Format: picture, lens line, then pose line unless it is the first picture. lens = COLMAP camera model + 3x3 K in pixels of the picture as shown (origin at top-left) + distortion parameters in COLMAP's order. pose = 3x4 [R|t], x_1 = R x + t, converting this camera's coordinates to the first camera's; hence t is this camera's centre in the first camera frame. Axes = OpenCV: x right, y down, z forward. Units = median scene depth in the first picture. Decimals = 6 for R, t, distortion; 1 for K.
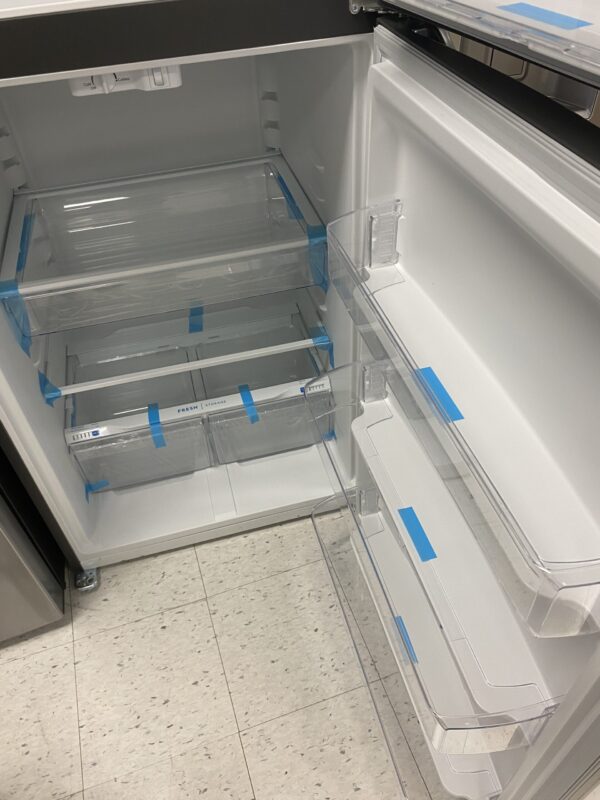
lens RADIAL K [[612.3, 0, 300.0], [0, 612.3, 400.0], [0, 0, 1]] dist [-0.011682, -0.012617]
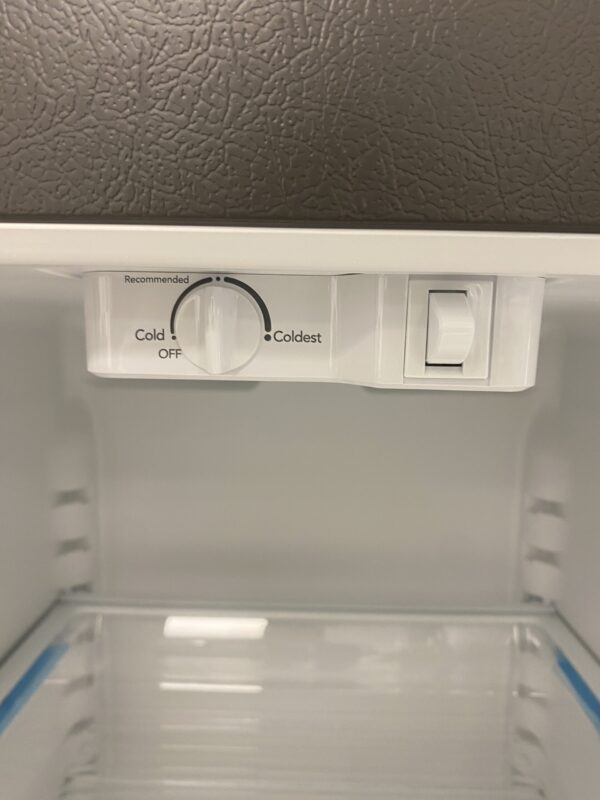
lens RADIAL K [[612.3, 0, 300.0], [0, 612.3, 400.0], [0, 0, 1]] dist [-0.011682, -0.012617]
pose [[0.961402, 0.096151, -0.257801, -0.131233], [-0.230569, 0.792827, -0.564148, -0.217548], [0.150148, 0.601814, 0.784395, 0.485769]]
